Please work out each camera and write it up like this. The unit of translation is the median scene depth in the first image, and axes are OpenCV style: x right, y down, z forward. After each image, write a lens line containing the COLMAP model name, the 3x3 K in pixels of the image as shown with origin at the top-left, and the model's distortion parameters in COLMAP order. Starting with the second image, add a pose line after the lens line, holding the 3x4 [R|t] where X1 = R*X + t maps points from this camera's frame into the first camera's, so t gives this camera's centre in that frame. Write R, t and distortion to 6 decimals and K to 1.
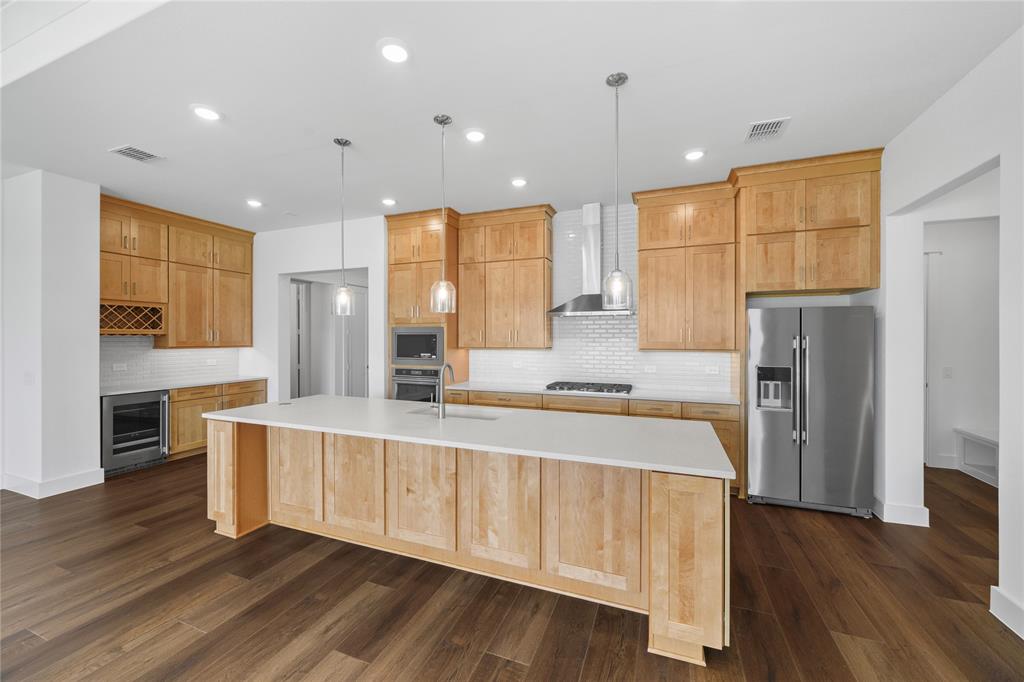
lens RADIAL K [[400.8, 0, 508.2], [0, 400.8, 339.4], [0, 0, 1]] dist [-0.005056, 0.001674]
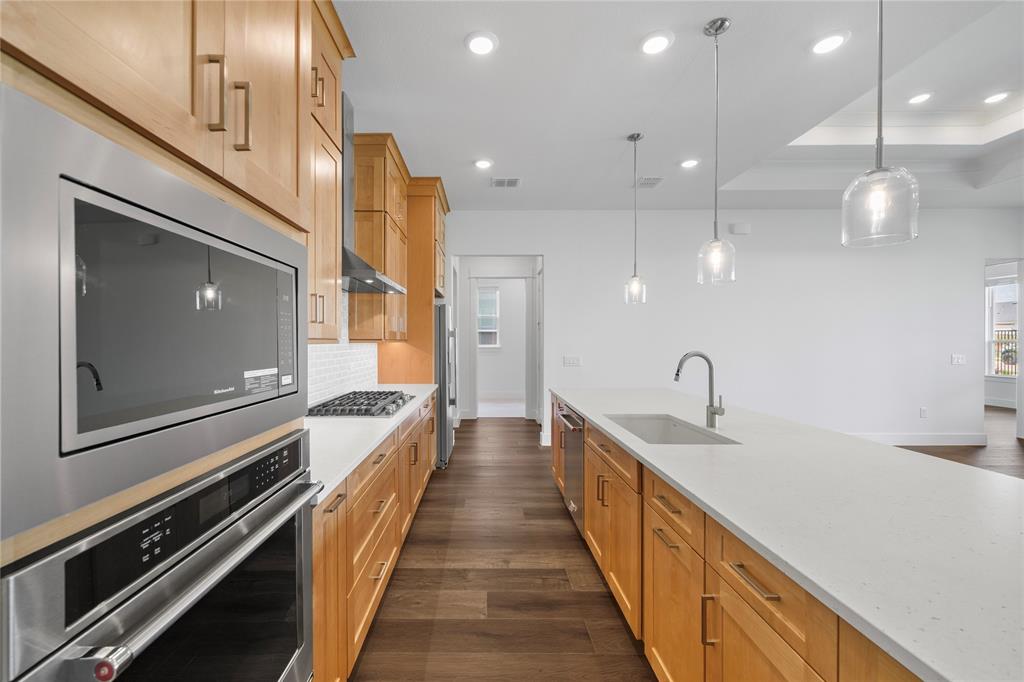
lens RADIAL K [[400.8, 0, 479.7], [0, 400.8, 343.2], [0, 0, 1]] dist [-0.005056, 0.001674]
pose [[-0.351792, -0.004411, 0.936068, -0.505977], [0.004340, 0.999970, 0.006343, 0.029048], [-0.936068, 0.006294, -0.351762, 1.196622]]
